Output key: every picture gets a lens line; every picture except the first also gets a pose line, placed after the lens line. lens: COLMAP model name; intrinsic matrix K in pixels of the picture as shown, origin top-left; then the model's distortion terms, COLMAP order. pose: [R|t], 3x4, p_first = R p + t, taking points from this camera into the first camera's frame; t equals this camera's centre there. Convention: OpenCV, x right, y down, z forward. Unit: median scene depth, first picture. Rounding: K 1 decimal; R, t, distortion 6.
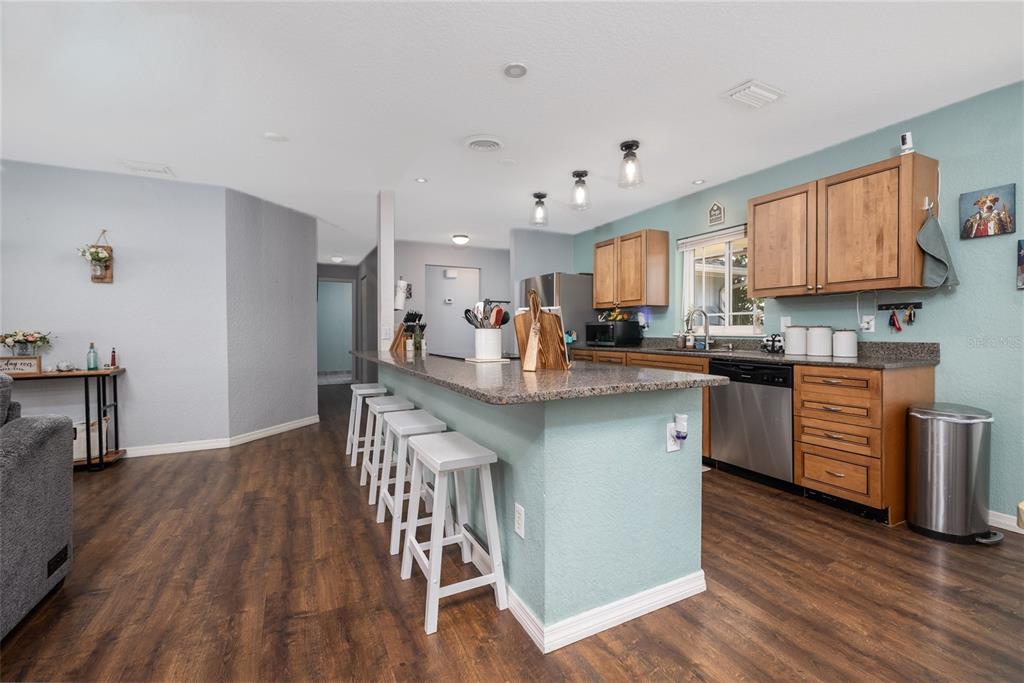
lens RADIAL K [[429.2, 0, 506.7], [0, 429.2, 335.1], [0, 0, 1]] dist [0.000573, -0.000113]
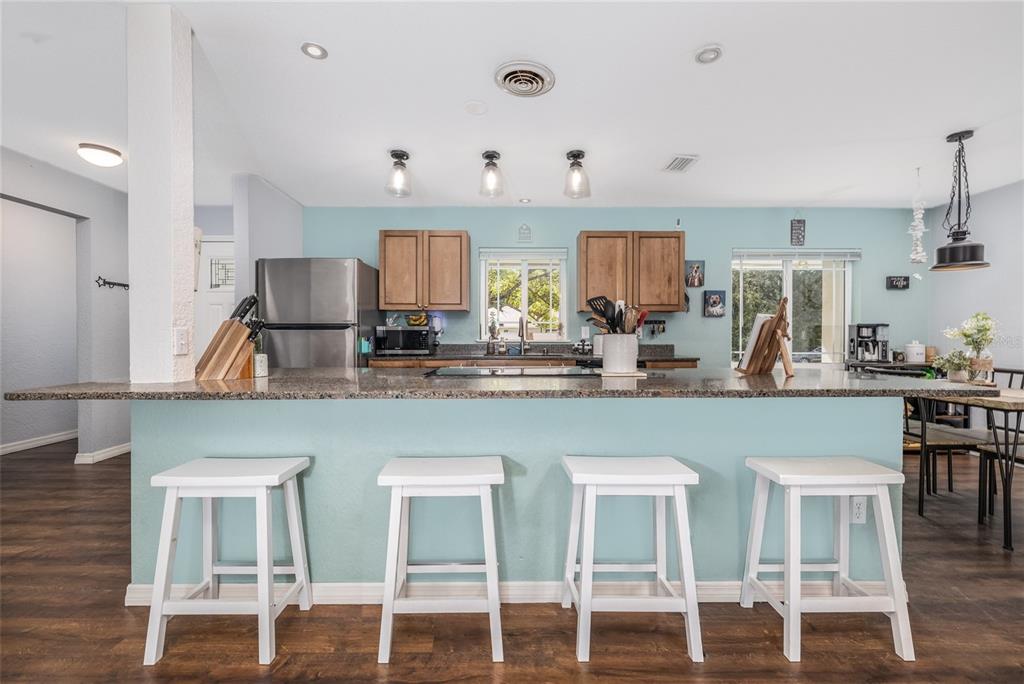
lens RADIAL K [[438.5, 0, 513.7], [0, 438.5, 337.6], [0, 0, 1]] dist [0.000830, 0.000012]
pose [[0.439130, -0.000471, 0.898423, -0.758412], [0.007547, 0.999967, -0.003165, -0.007541], [-0.898392, 0.008170, 0.439119, 0.721502]]
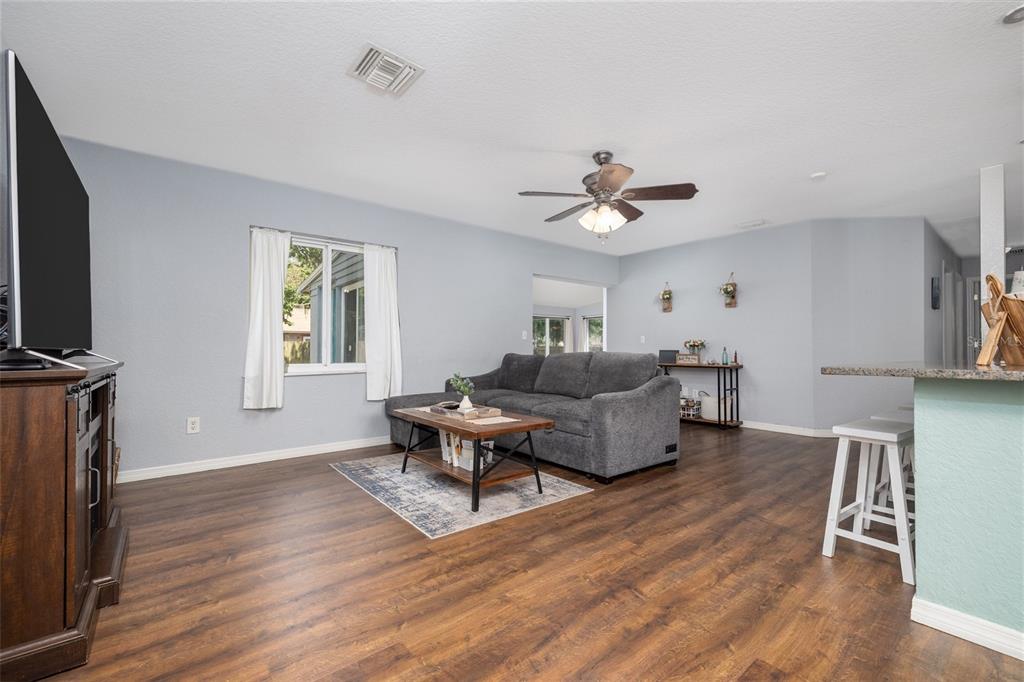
lens RADIAL K [[430.5, 0, 512.0], [0, 430.5, 341.0], [0, 0, 1]] dist [-0.000397, -0.000390]
pose [[0.224378, -0.010772, -0.974443, 0.459976], [-0.016092, 0.999762, -0.014757, 0.039039], [0.974369, 0.018992, 0.224151, -0.113344]]
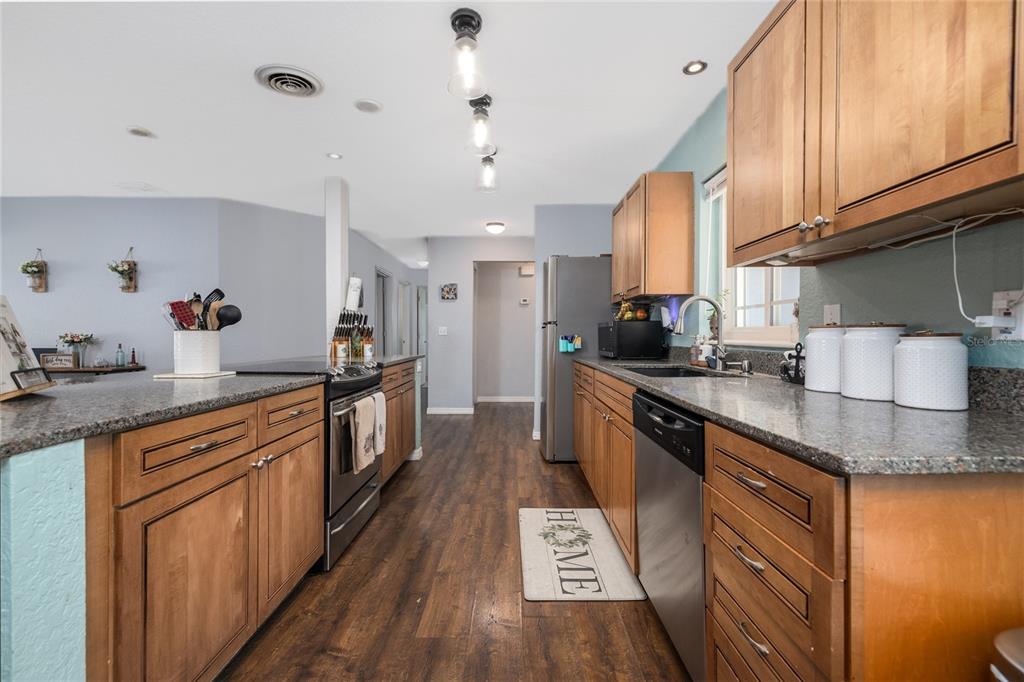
lens RADIAL K [[430.5, 0, 512.0], [0, 430.5, 341.0], [0, 0, 1]] dist [-0.000397, -0.000390]
pose [[0.894963, 0.010097, -0.446026, 0.651308], [-0.009344, 0.999949, 0.003888, -0.003953], [0.446043, 0.000688, 0.895011, 0.529071]]
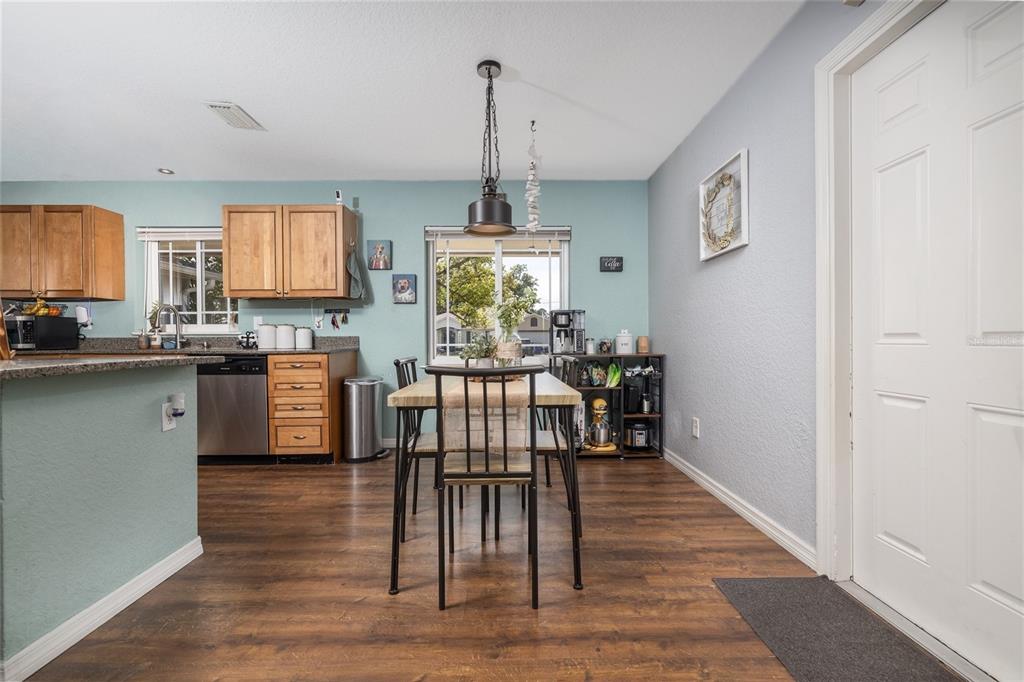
lens RADIAL K [[430.5, 0, 512.0], [0, 430.5, 341.0], [0, 0, 1]] dist [-0.000397, -0.000390]
pose [[0.426318, -0.007166, 0.904545, -0.116750], [0.016297, 0.999867, 0.000240, 0.039245], [-0.904427, 0.014639, 0.426378, -0.117644]]
